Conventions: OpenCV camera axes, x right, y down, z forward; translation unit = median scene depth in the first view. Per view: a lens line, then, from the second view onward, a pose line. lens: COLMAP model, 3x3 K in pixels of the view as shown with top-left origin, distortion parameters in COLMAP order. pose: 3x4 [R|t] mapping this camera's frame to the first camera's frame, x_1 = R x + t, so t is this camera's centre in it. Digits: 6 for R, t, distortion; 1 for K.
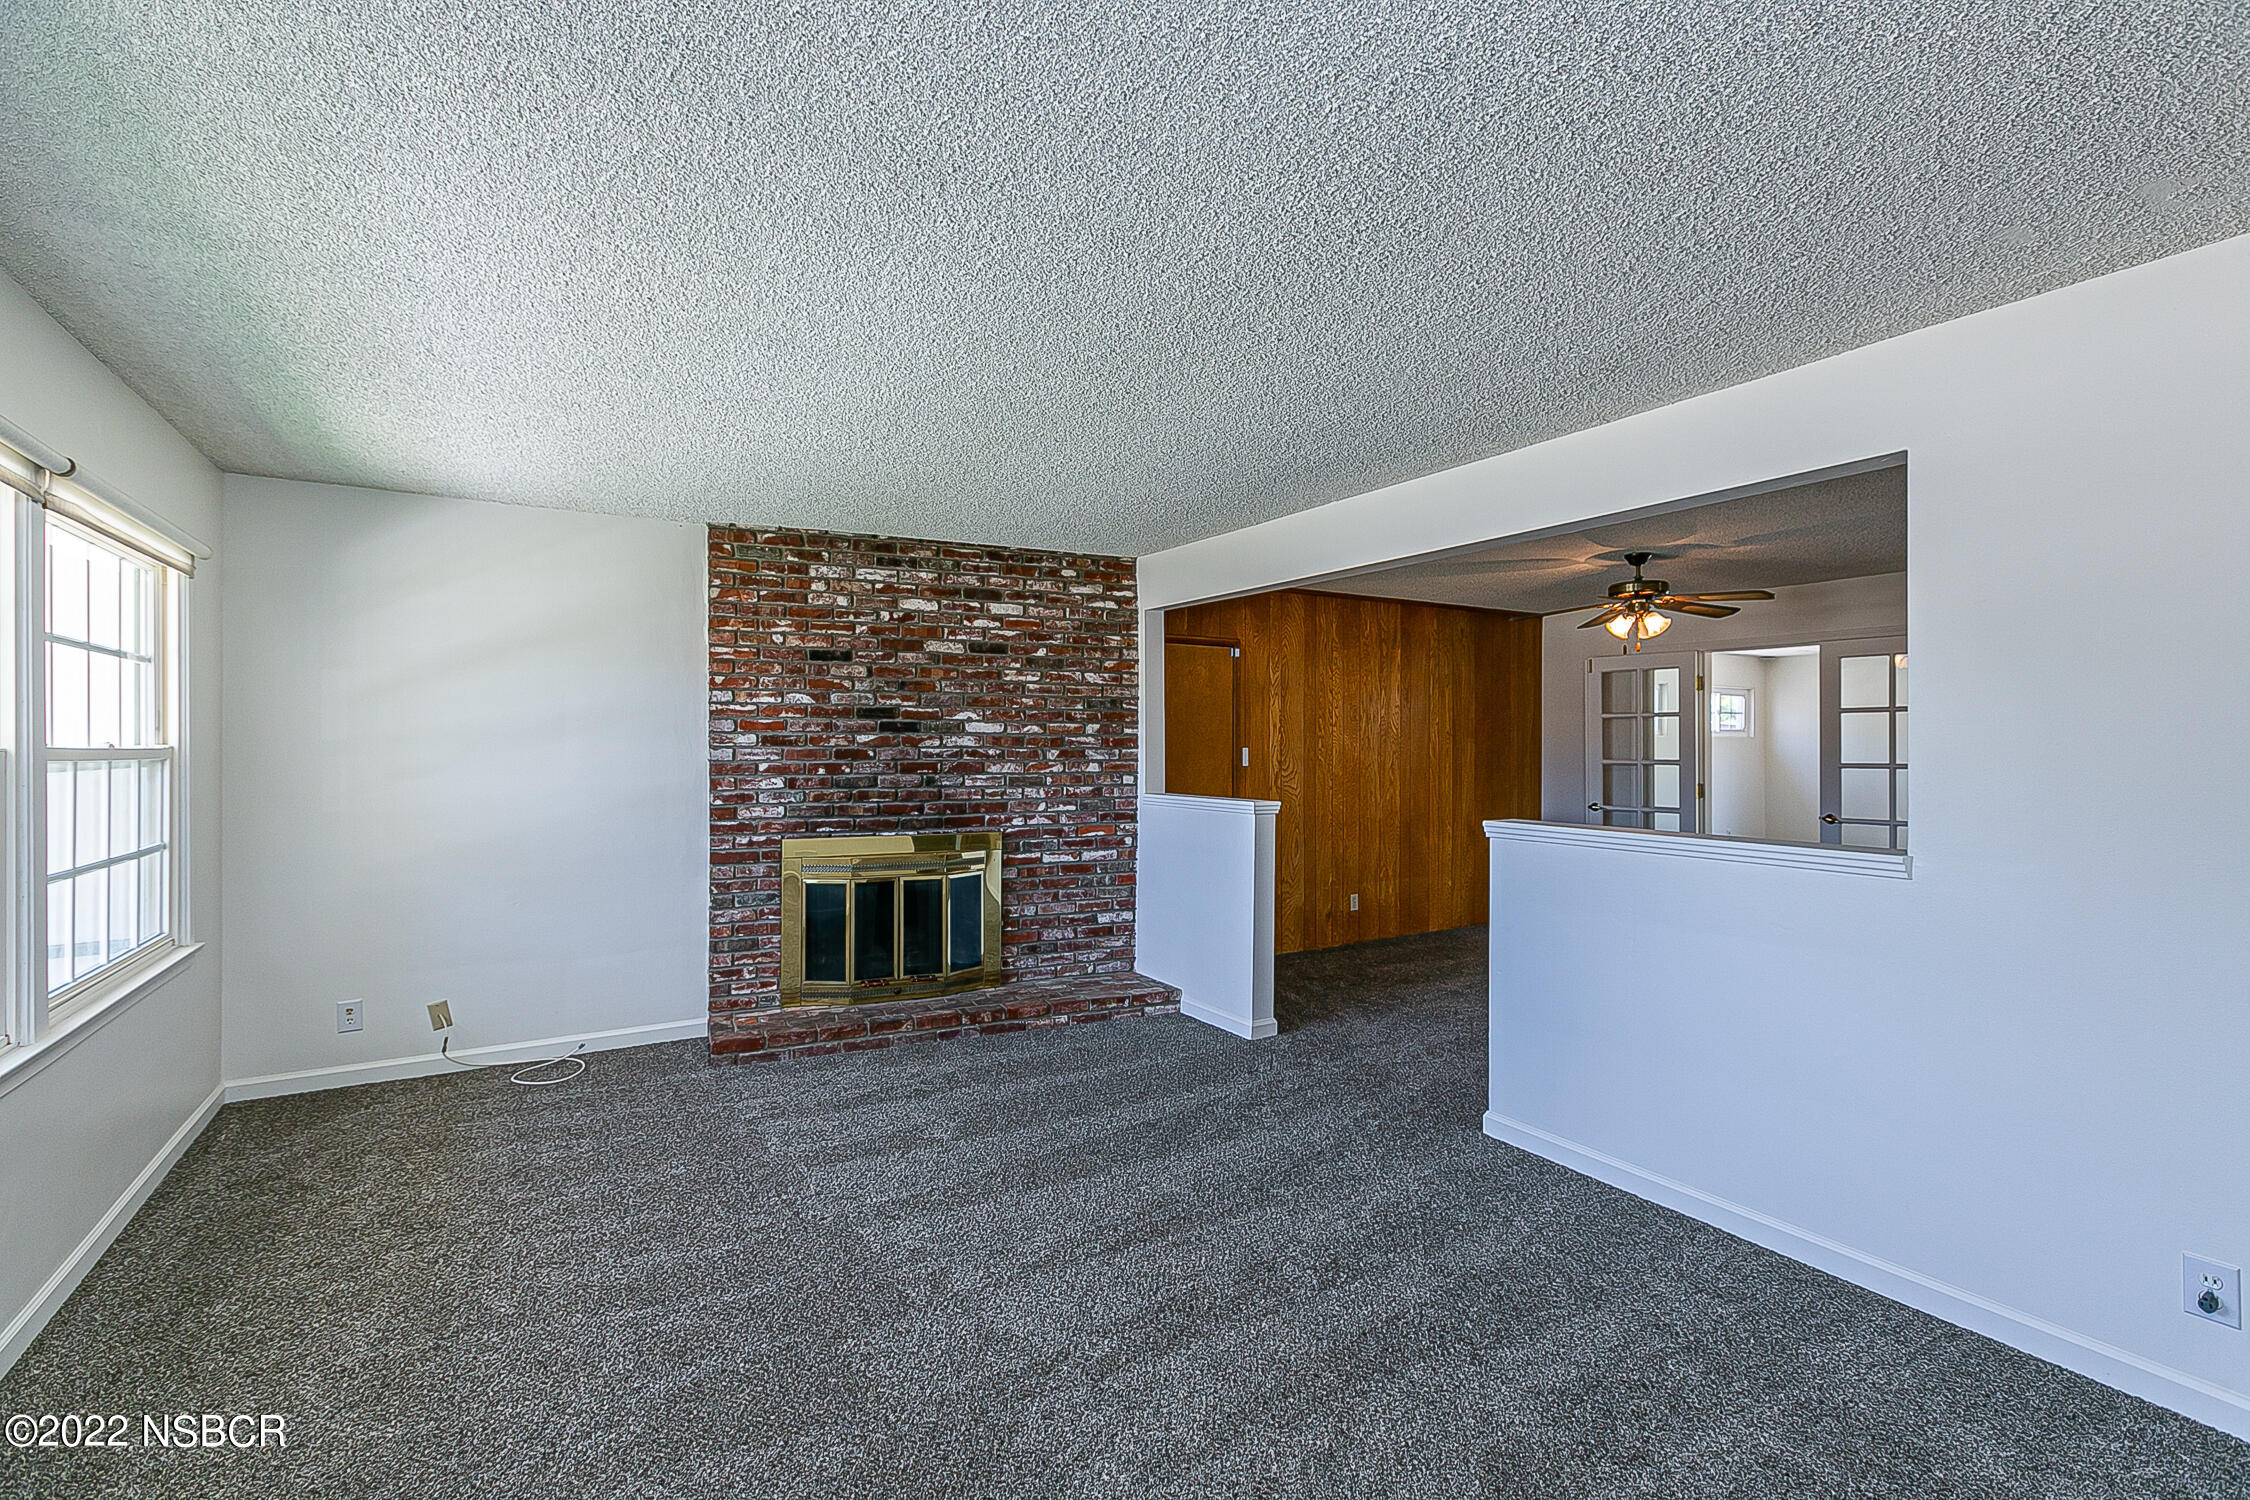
lens RADIAL K [[999.4, 0, 1120.0], [0, 999.4, 735.4], [0, 0, 1]] dist [0.004976, -0.001668]
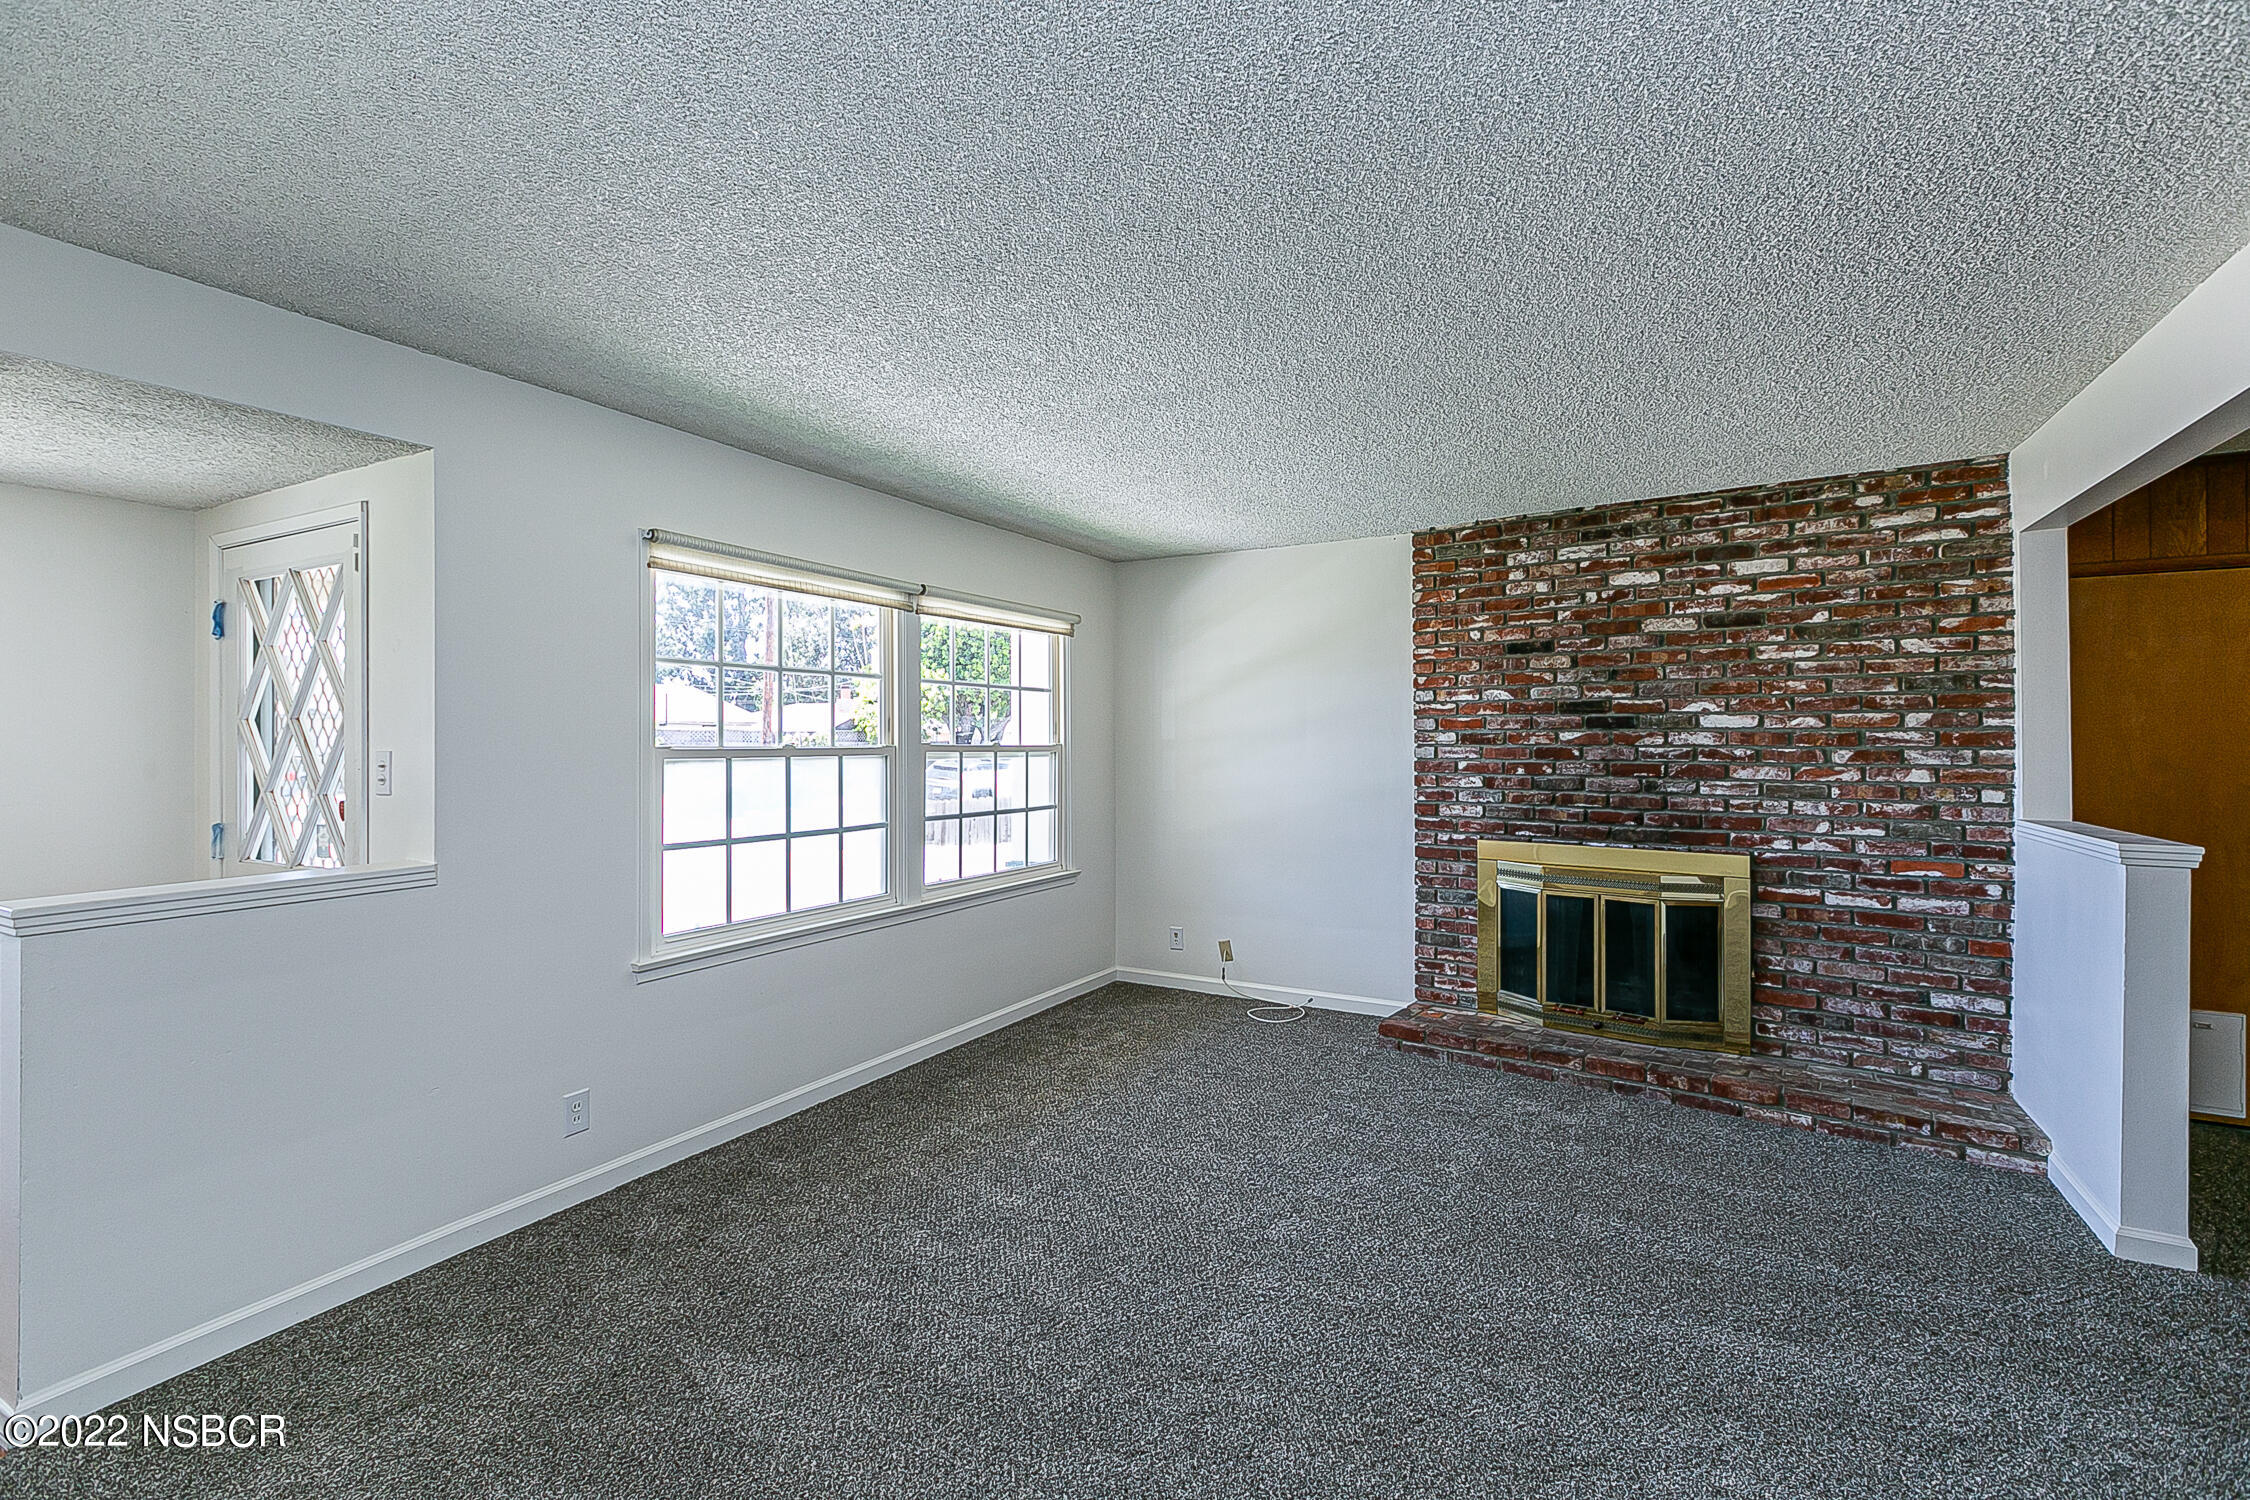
lens RADIAL K [[999.4, 0, 1133.3], [0, 999.4, 731.3], [0, 0, 1]] dist [0.004976, -0.001668]
pose [[0.494556, -0.010049, -0.869088, 0.321922], [0.008290, 0.999942, -0.006845, 0.001627], [0.869106, -0.003820, 0.494610, 0.204865]]
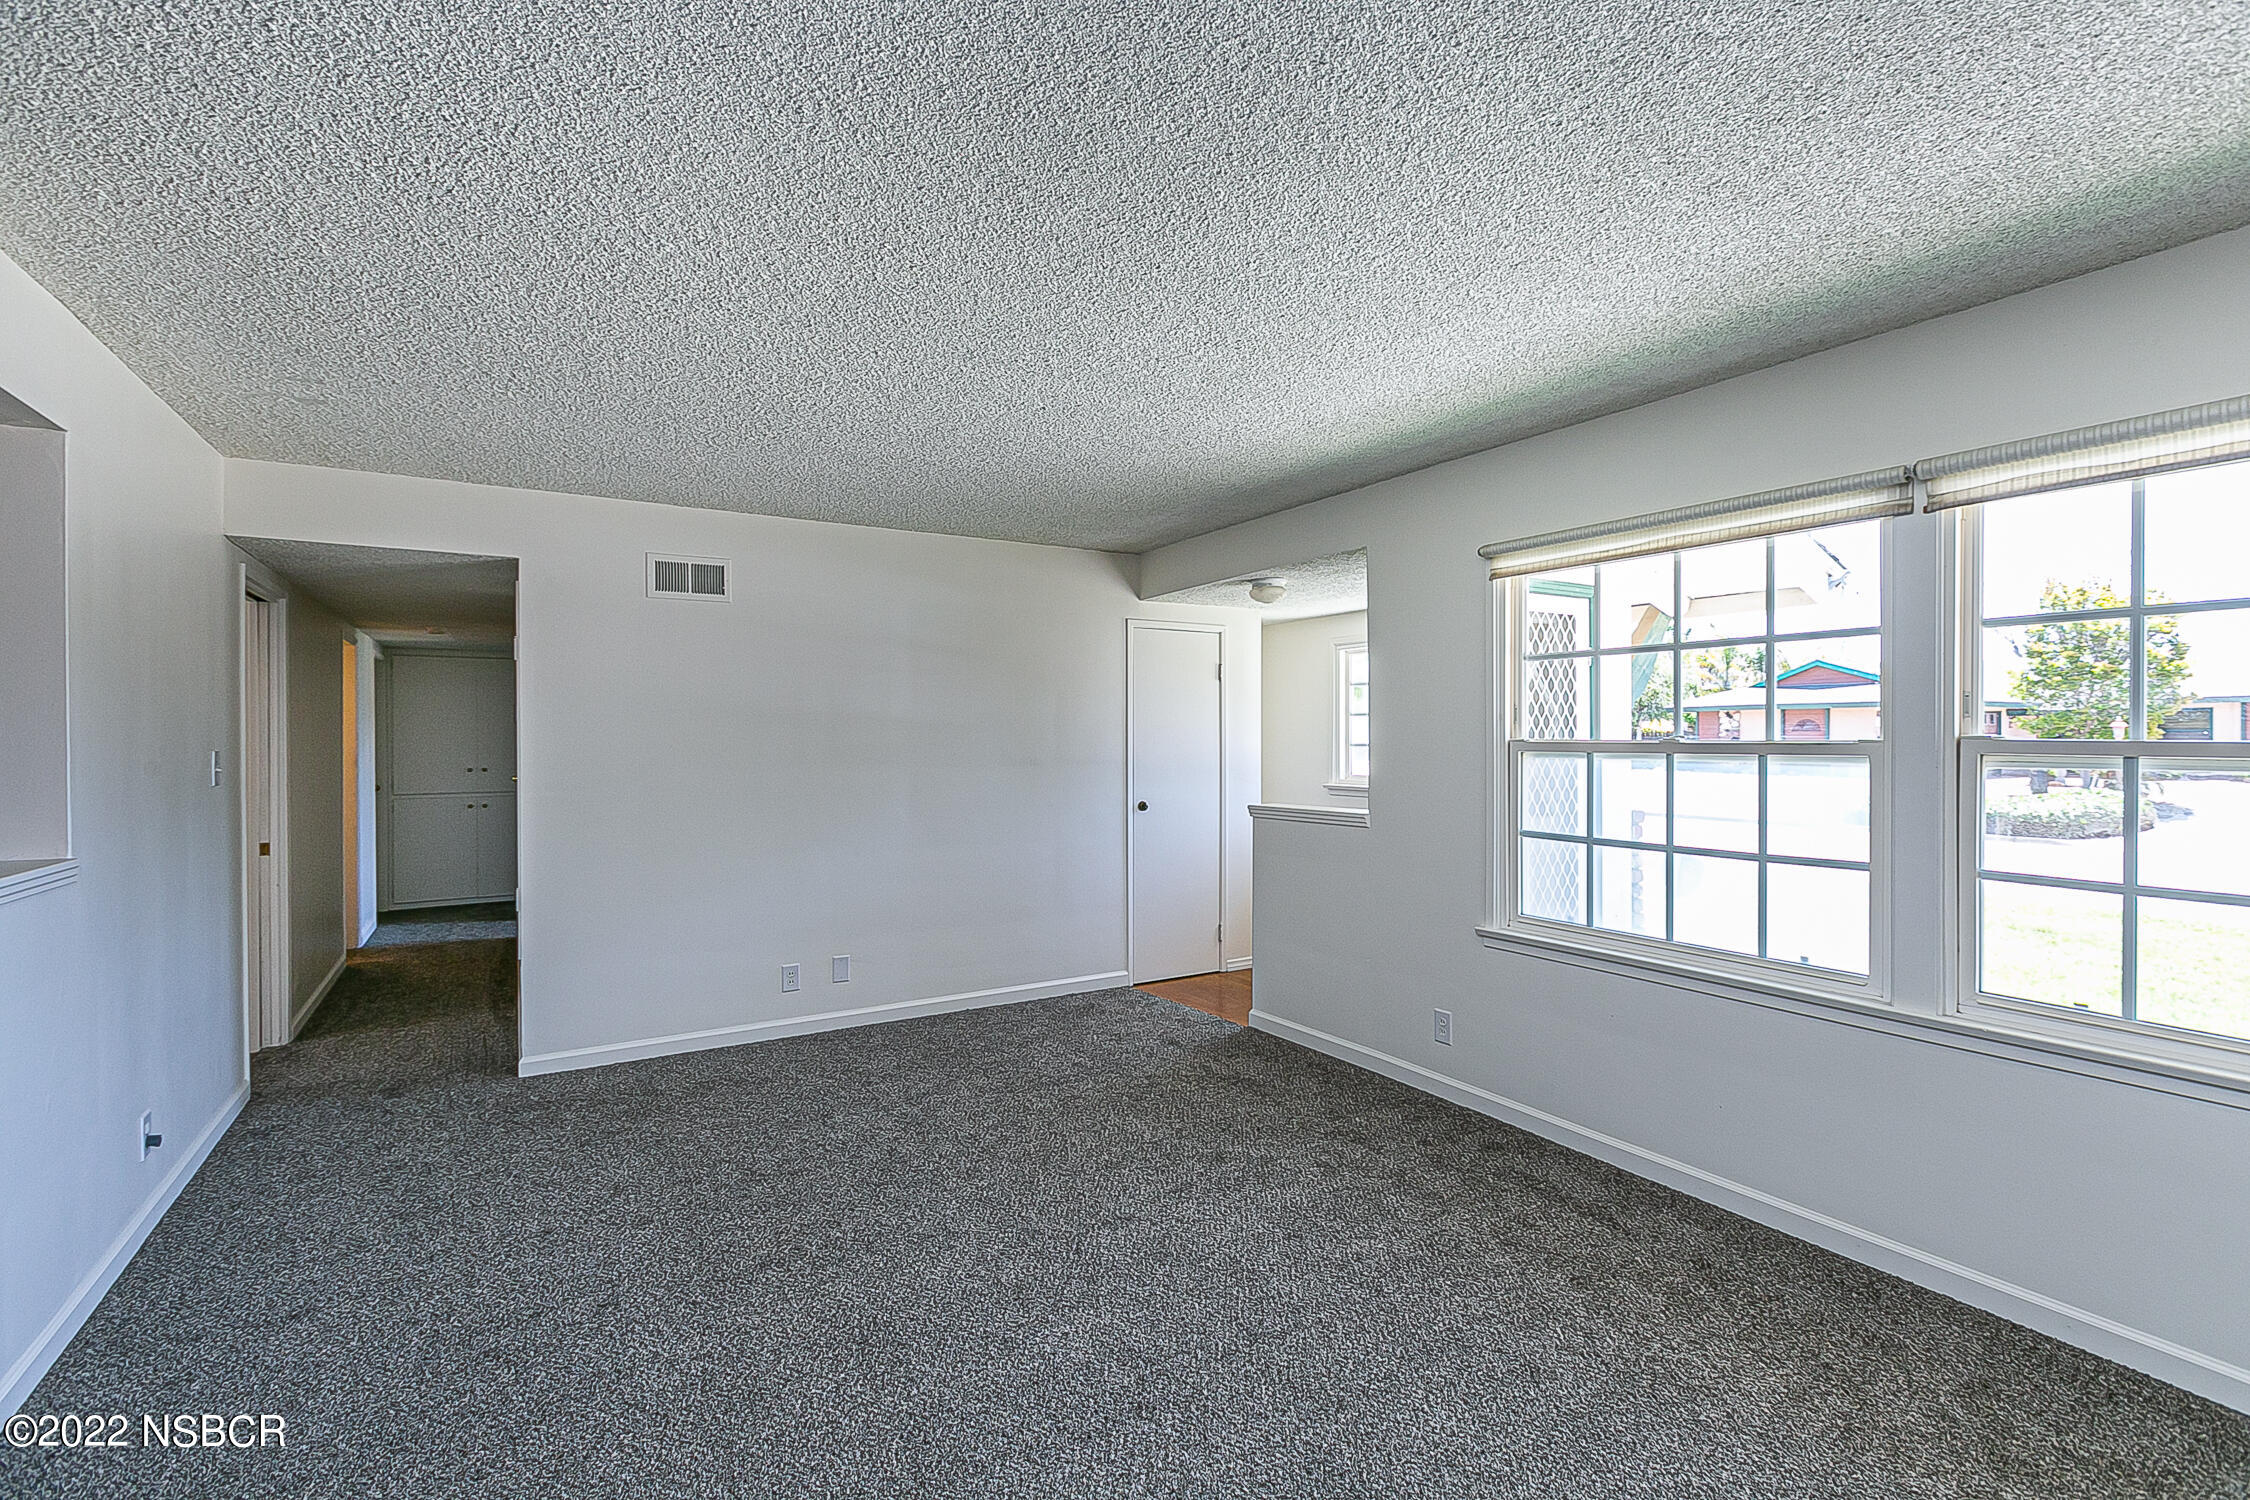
lens RADIAL K [[999.4, 0, 1133.7], [0, 999.4, 736.1], [0, 0, 1]] dist [0.004976, -0.001668]
pose [[-0.999942, 0.002281, -0.010557, 0.011235], [0.002370, 0.999962, -0.008410, 0.005778], [0.010538, -0.008435, -0.999909, 0.740040]]
